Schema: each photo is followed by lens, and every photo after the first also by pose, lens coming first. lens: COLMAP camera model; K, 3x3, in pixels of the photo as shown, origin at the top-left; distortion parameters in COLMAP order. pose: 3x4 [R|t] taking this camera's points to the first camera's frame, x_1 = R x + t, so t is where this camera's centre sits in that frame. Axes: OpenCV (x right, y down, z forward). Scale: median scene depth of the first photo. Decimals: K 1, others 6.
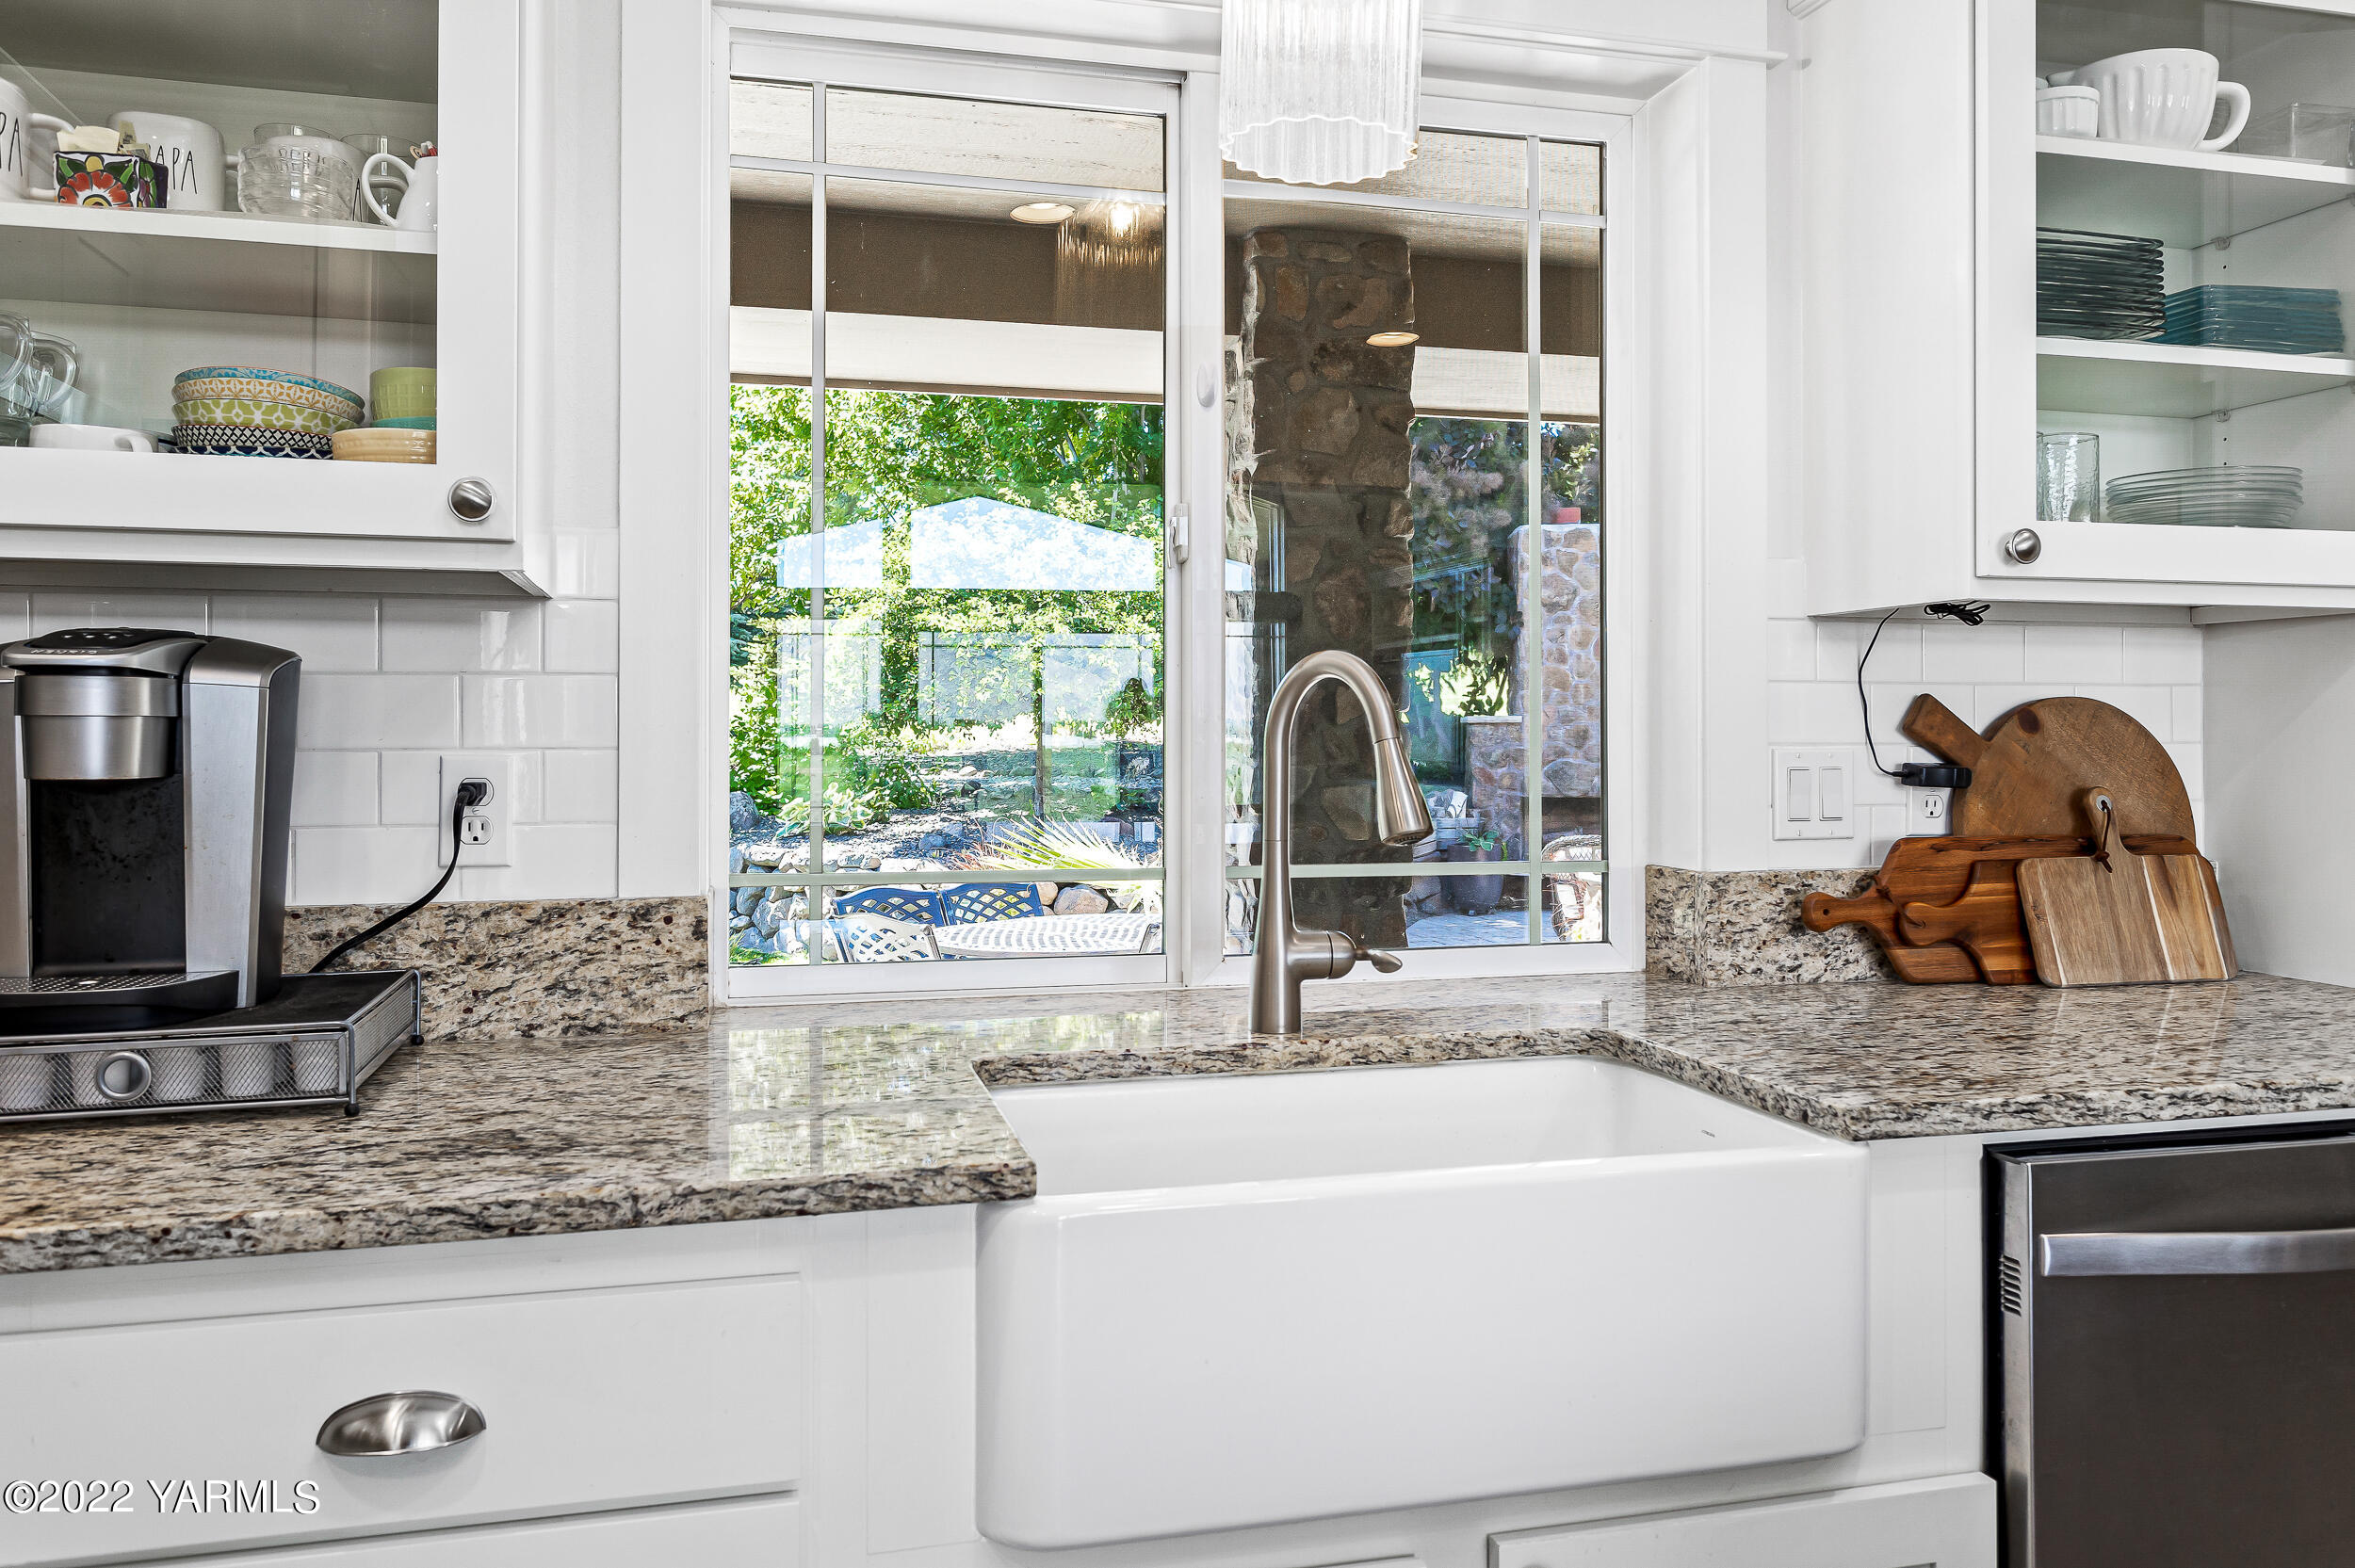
lens RADIAL K [[1779.8, 0, 1180.3], [0, 1779.8, 772.0], [0, 0, 1]] dist [0.002246, 0.000212]
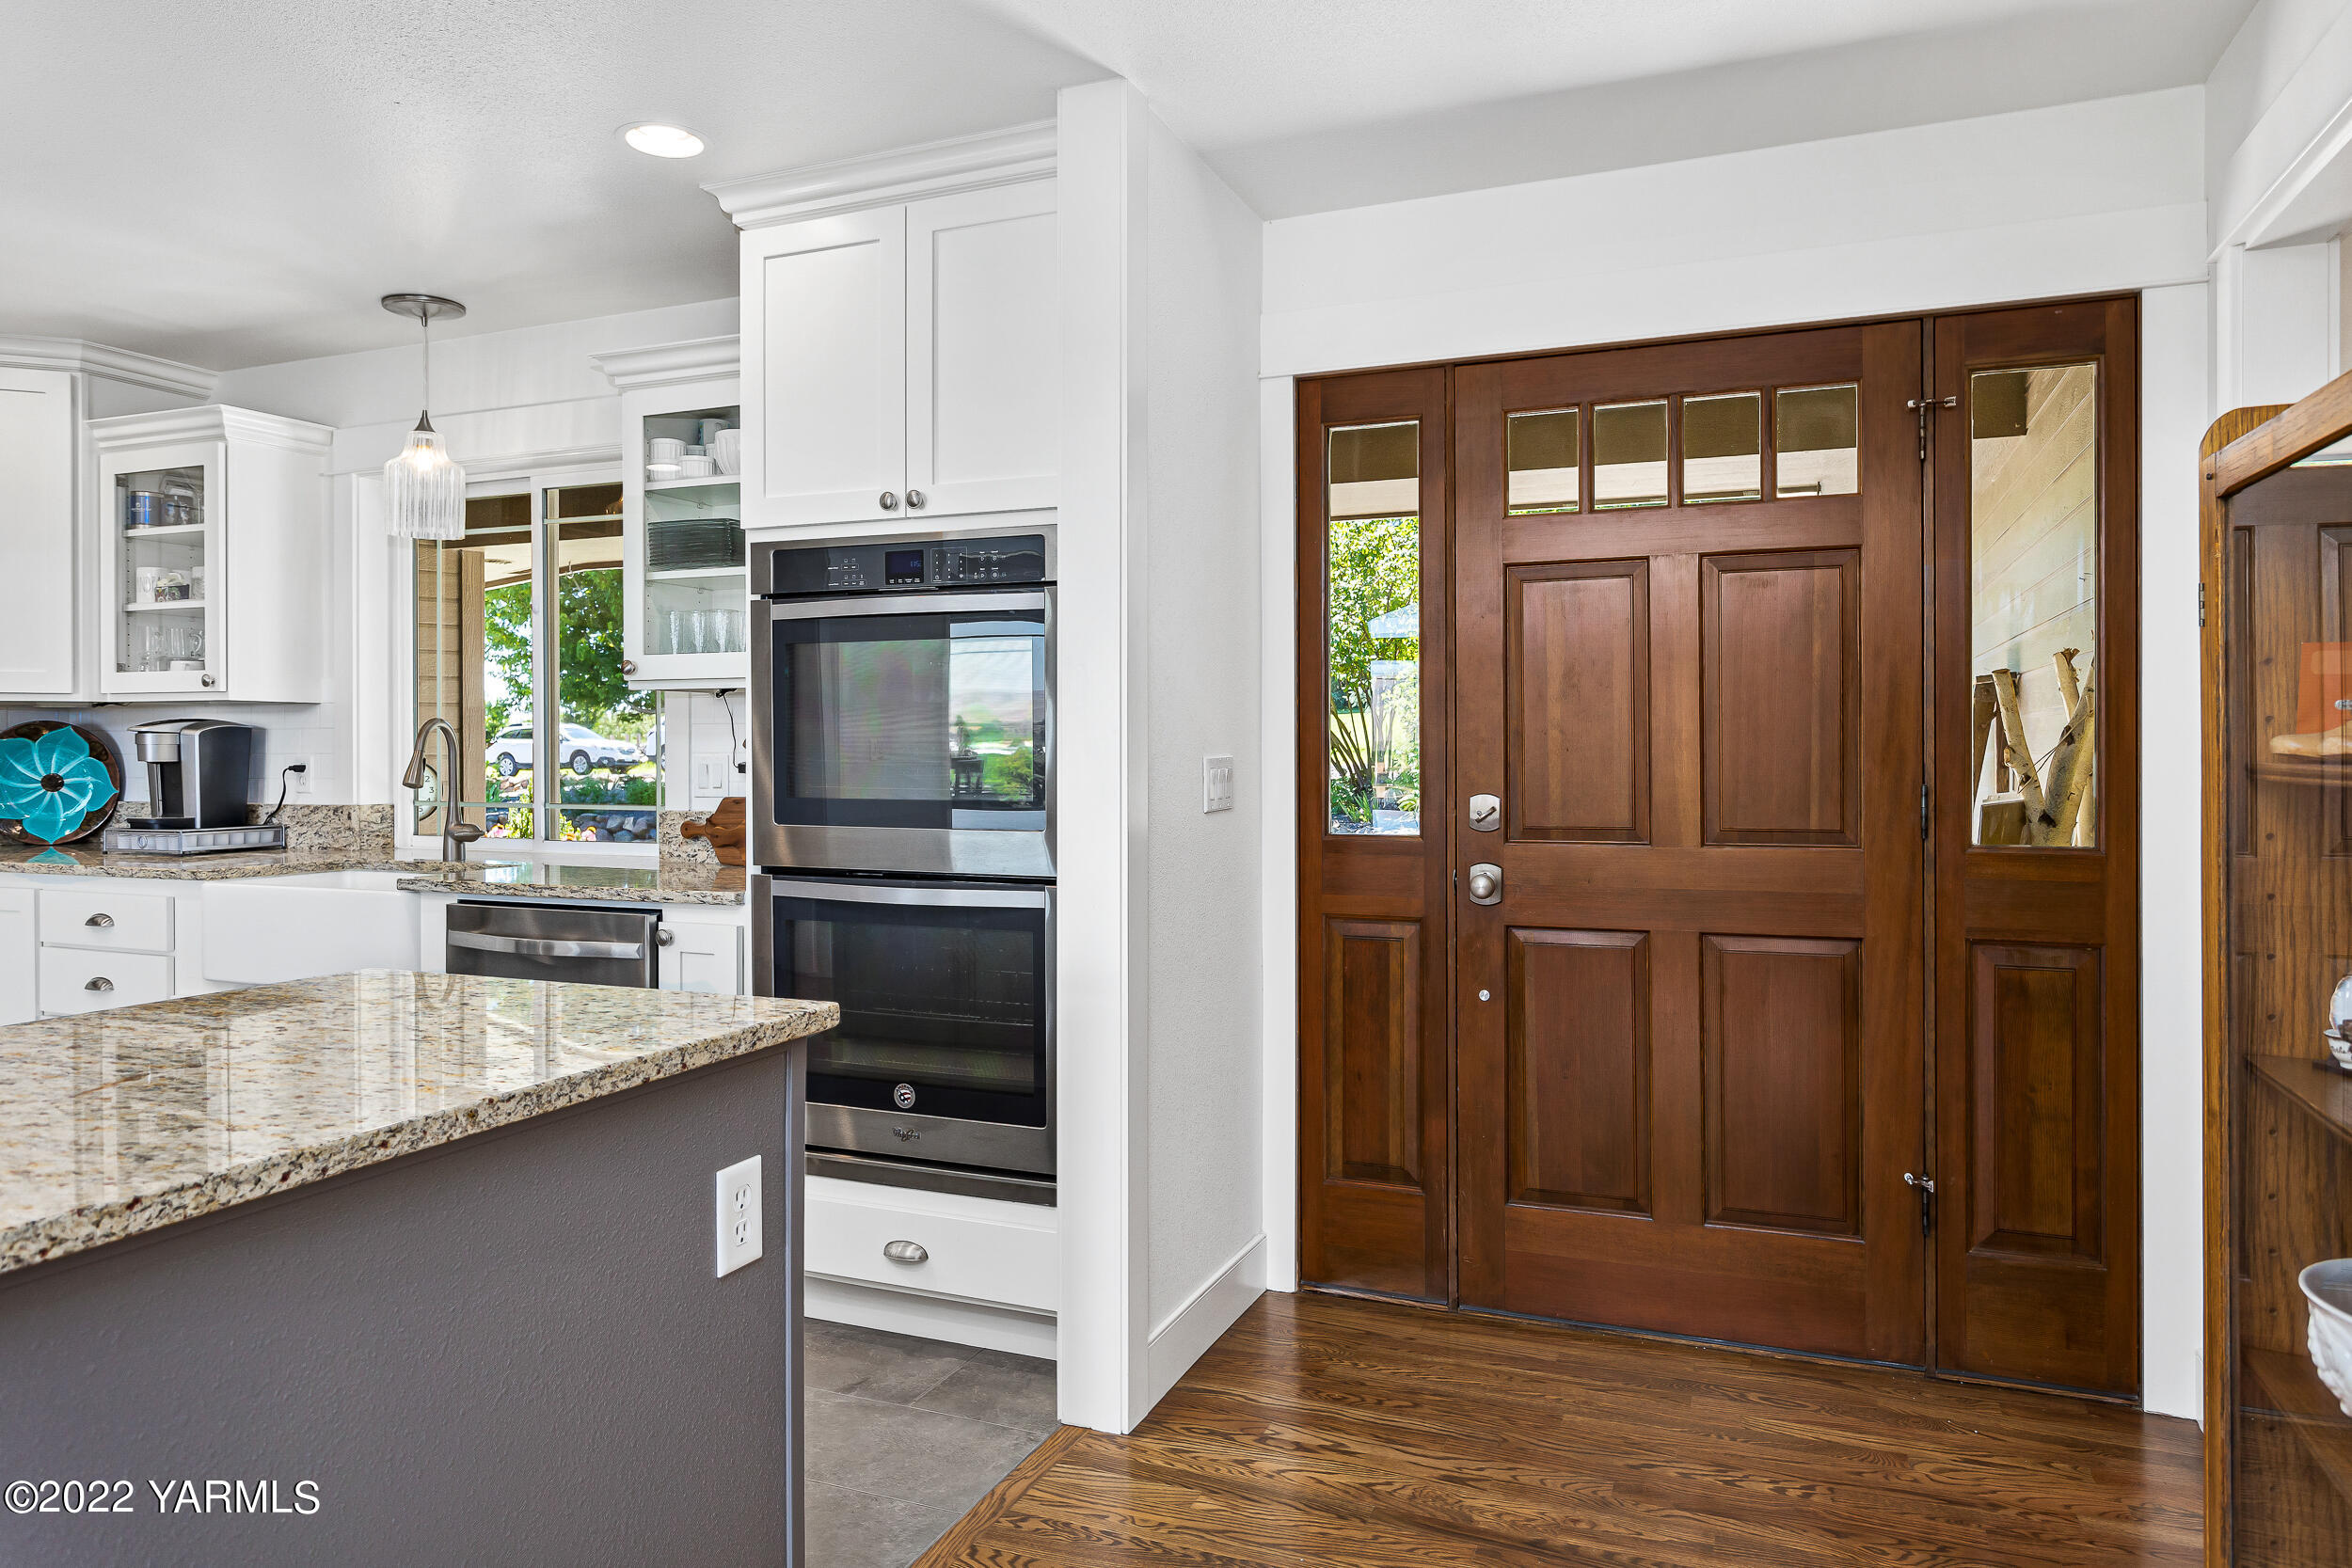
lens RADIAL K [[1504.4, 0, 1175.6], [0, 1504.4, 767.5], [0, 0, 1]] dist [0.002032, 0.000280]
pose [[0.800221, 0.008013, -0.599652, 2.333688], [-0.010635, 0.999943, -0.000831, -0.003184], [0.599611, 0.007042, 0.800261, -0.162524]]
